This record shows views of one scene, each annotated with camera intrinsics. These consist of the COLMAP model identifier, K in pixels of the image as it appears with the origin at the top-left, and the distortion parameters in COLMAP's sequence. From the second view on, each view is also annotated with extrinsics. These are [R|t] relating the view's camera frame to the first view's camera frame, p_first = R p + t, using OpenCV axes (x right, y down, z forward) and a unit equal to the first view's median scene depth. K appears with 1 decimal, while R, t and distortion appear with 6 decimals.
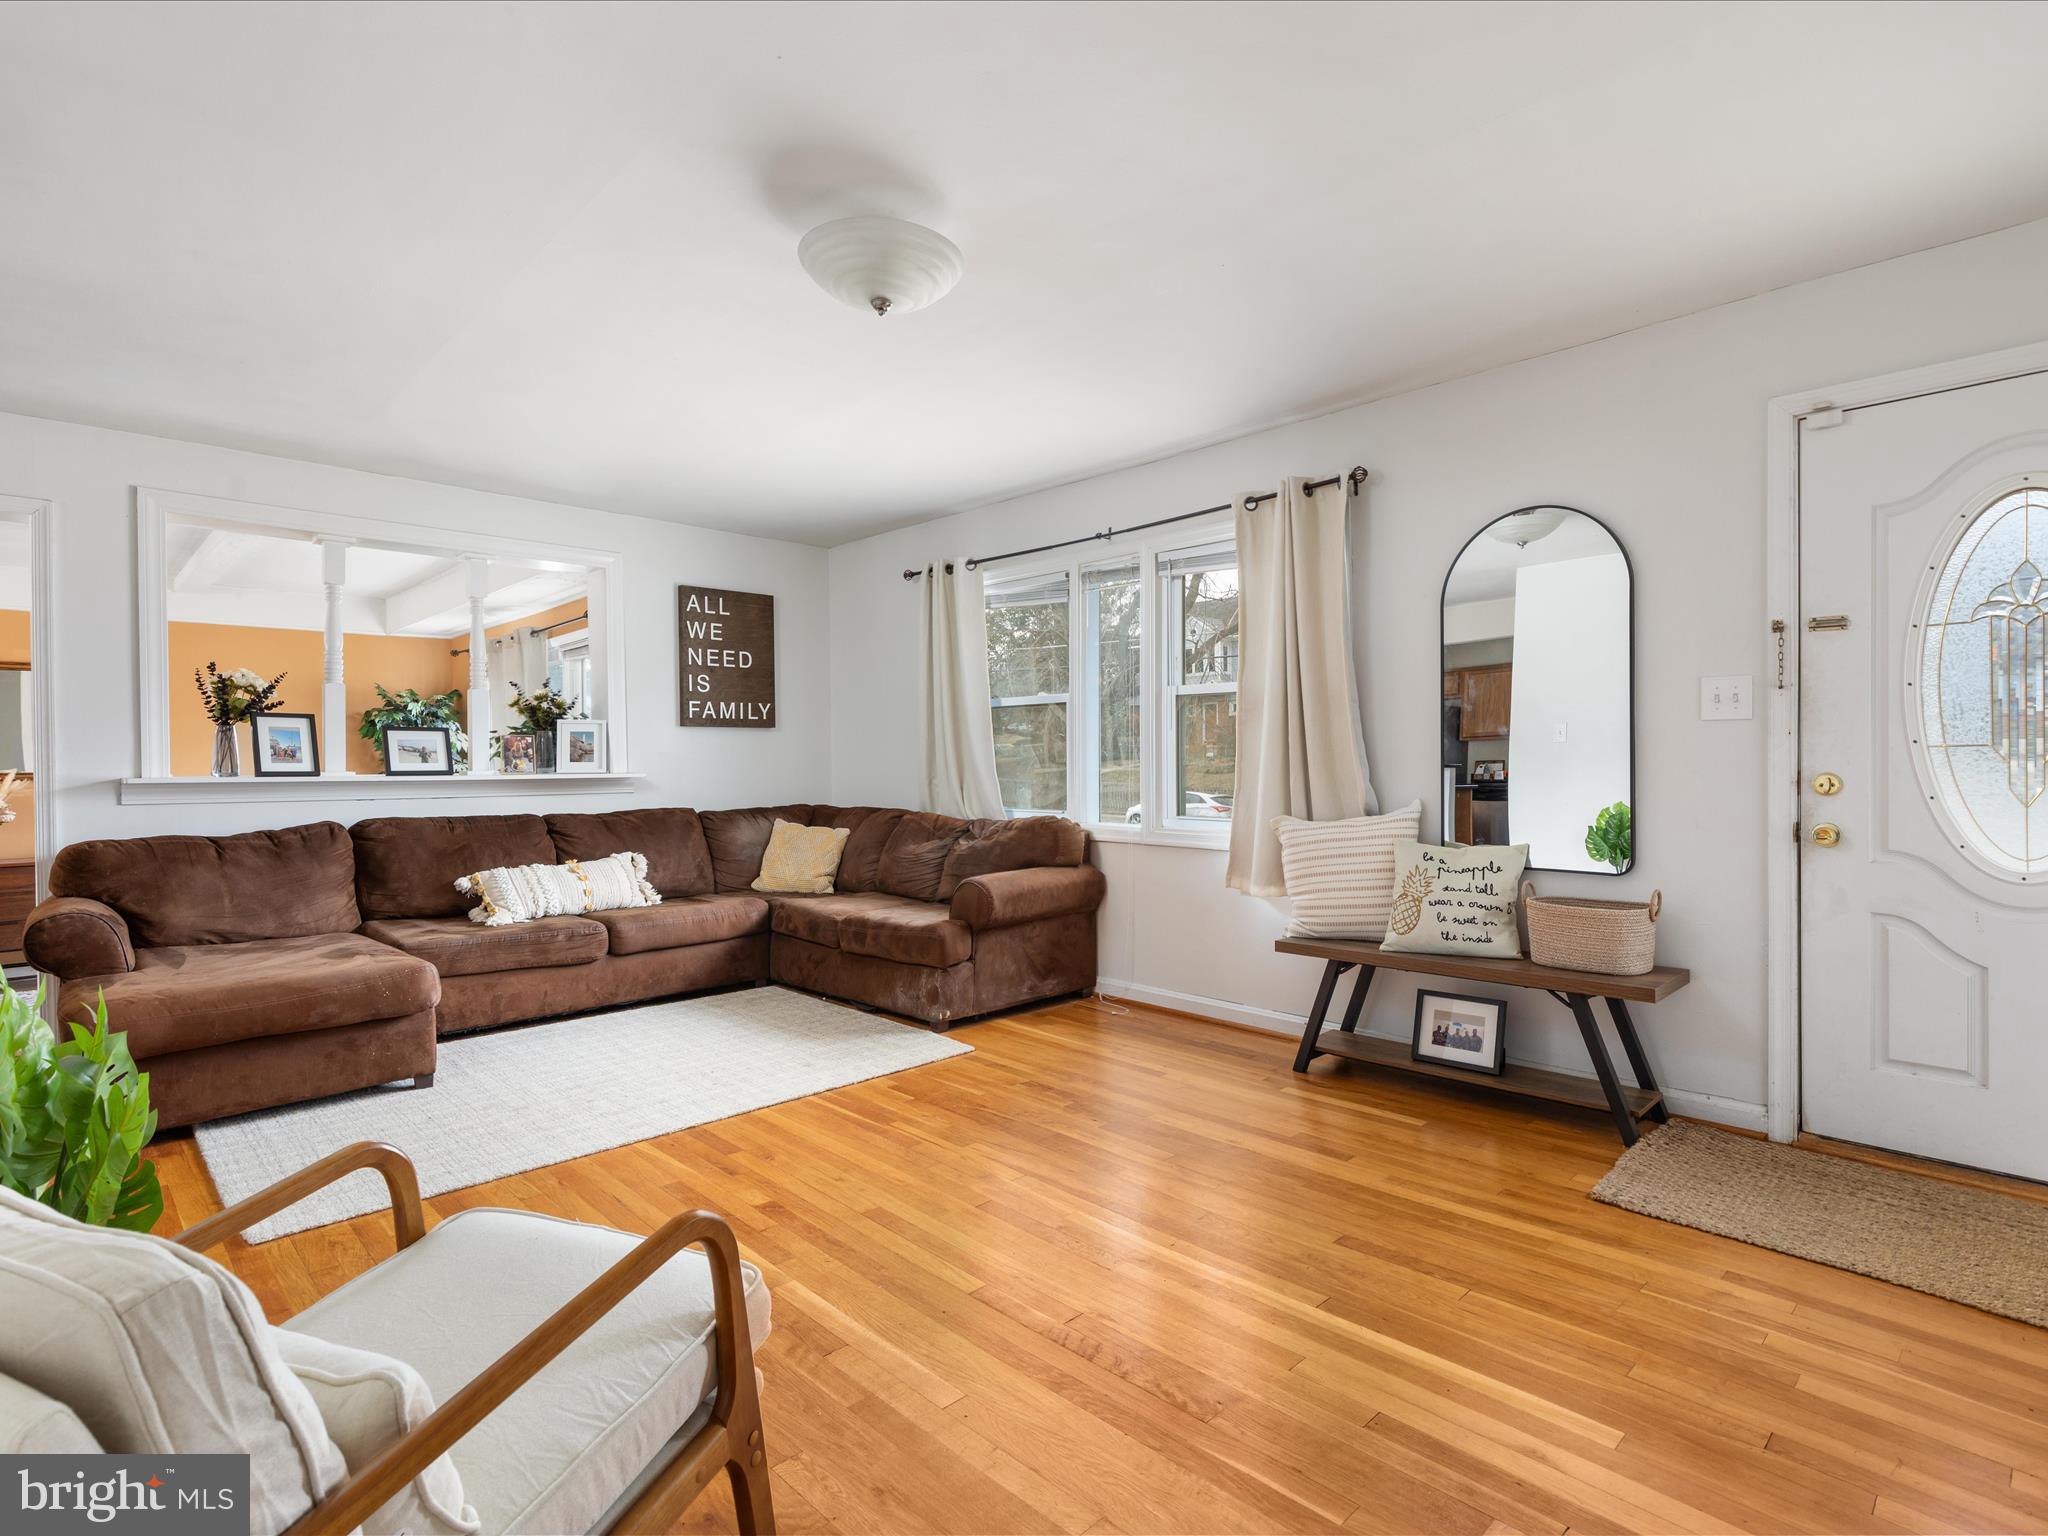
lens RADIAL K [[844.2, 0, 1155.2], [0, 844.2, 777.1], [0, 0, 1]] dist [0.000514, 0.000050]
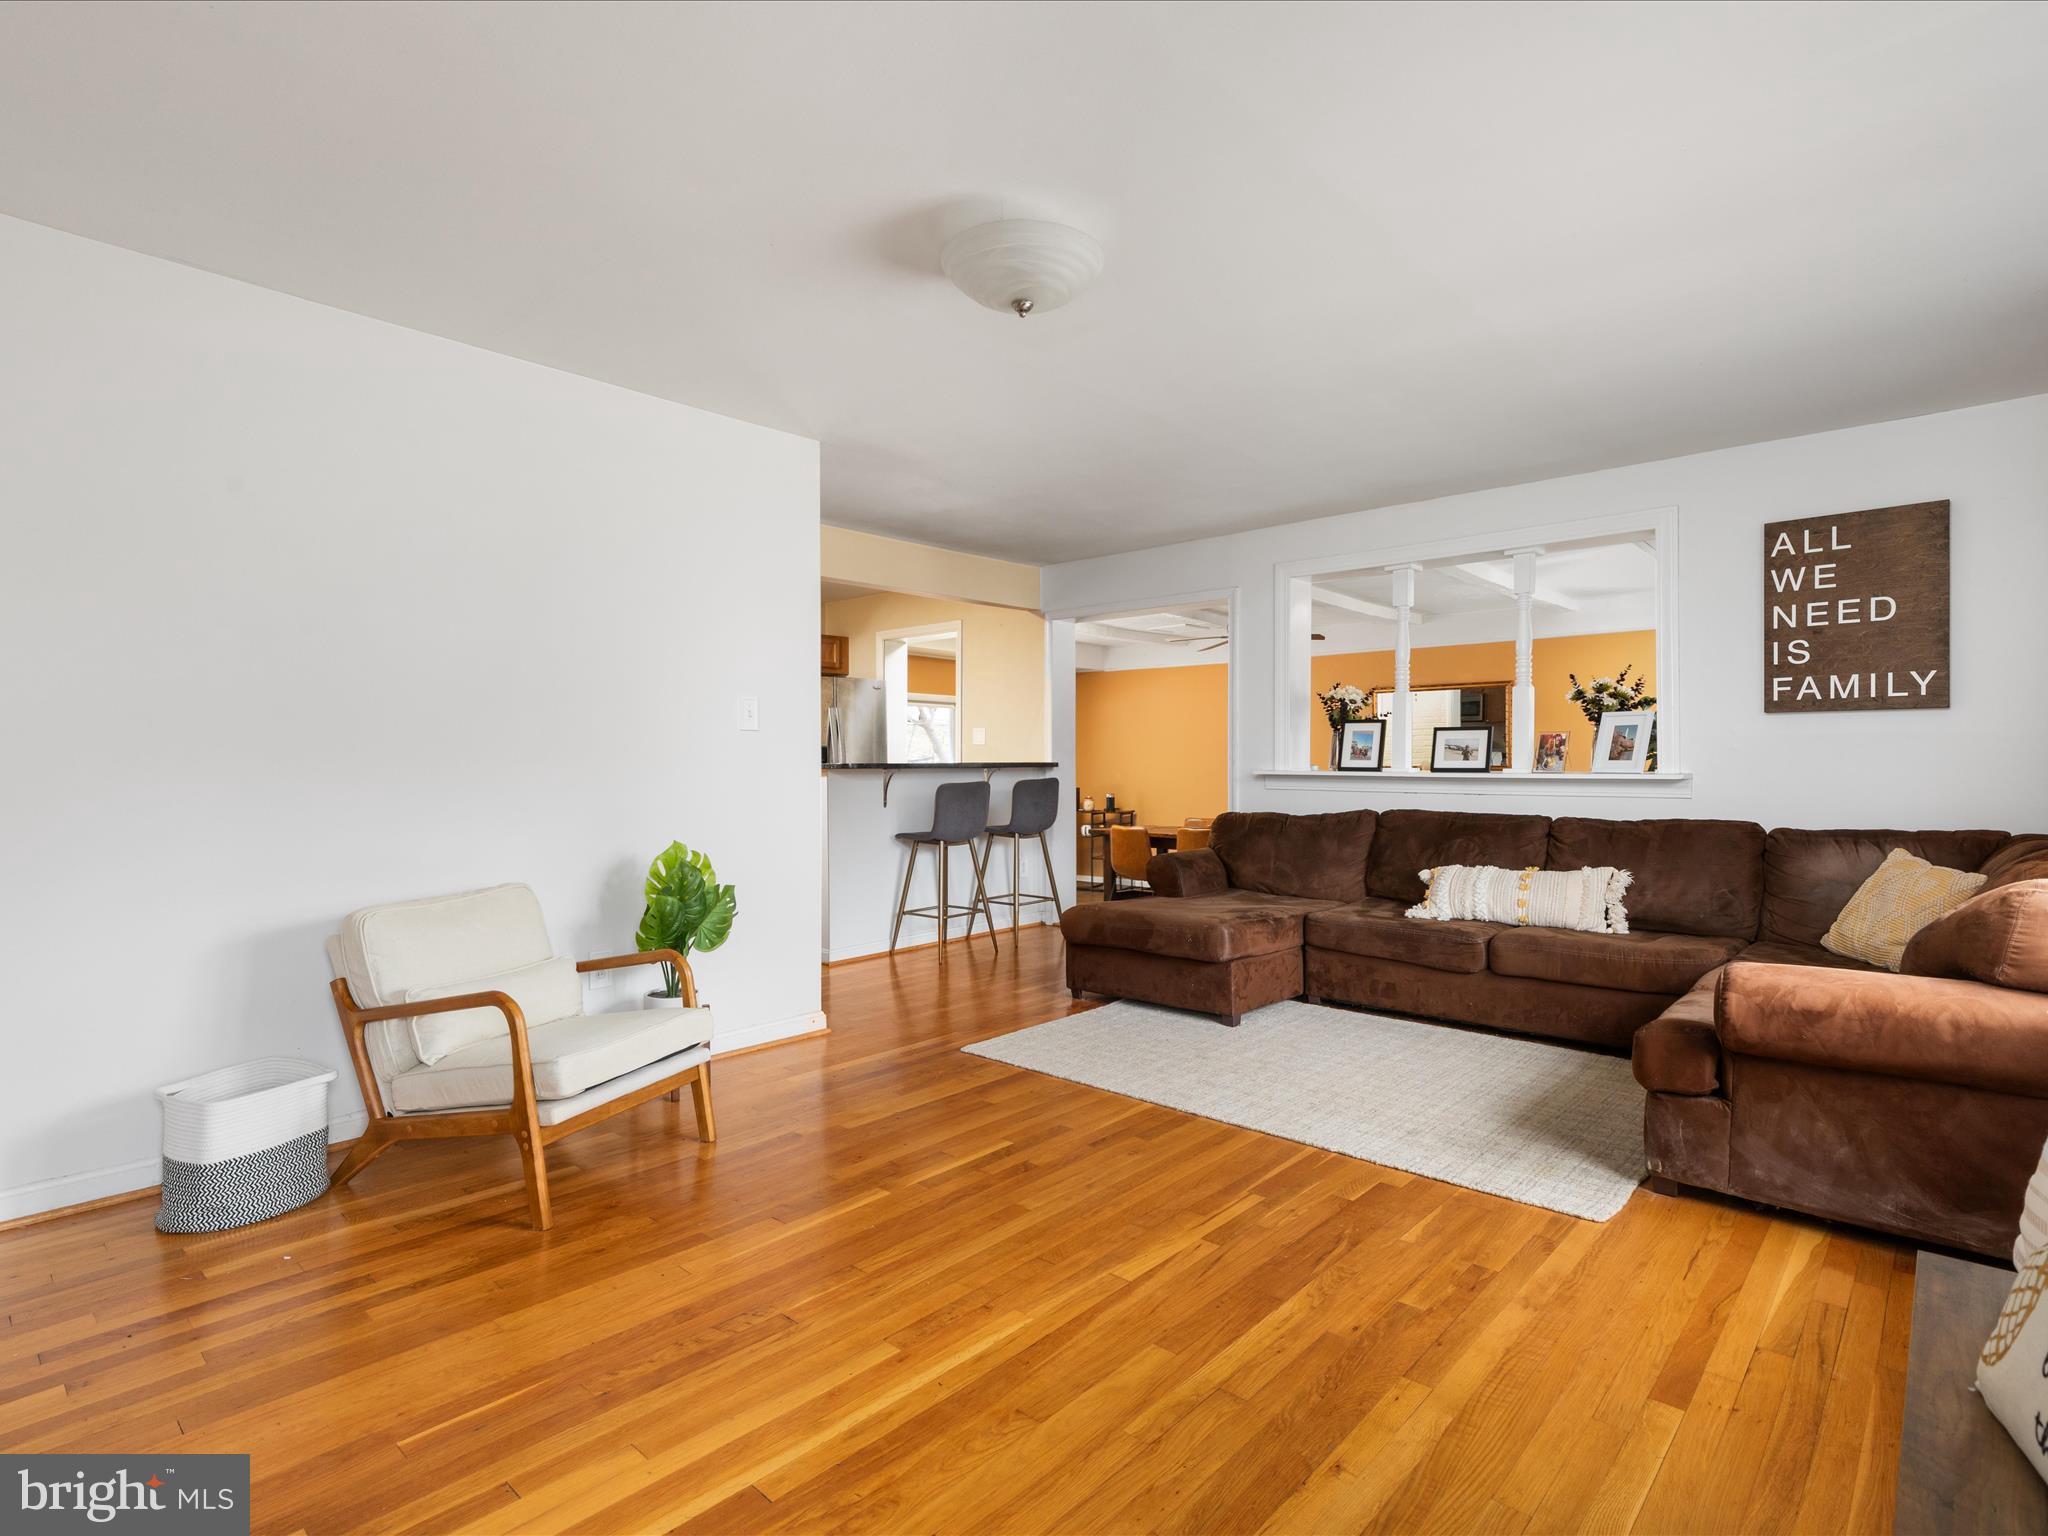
lens RADIAL K [[966.1, 0, 993.5], [0, 966.1, 774.4], [0, 0, 1]] dist [0.001791, -0.000125]
pose [[0.100942, 0.017456, -0.994739, 0.338008], [-0.020536, 0.999670, 0.015459, -0.007601], [0.994680, 0.018868, 0.101268, 0.358862]]
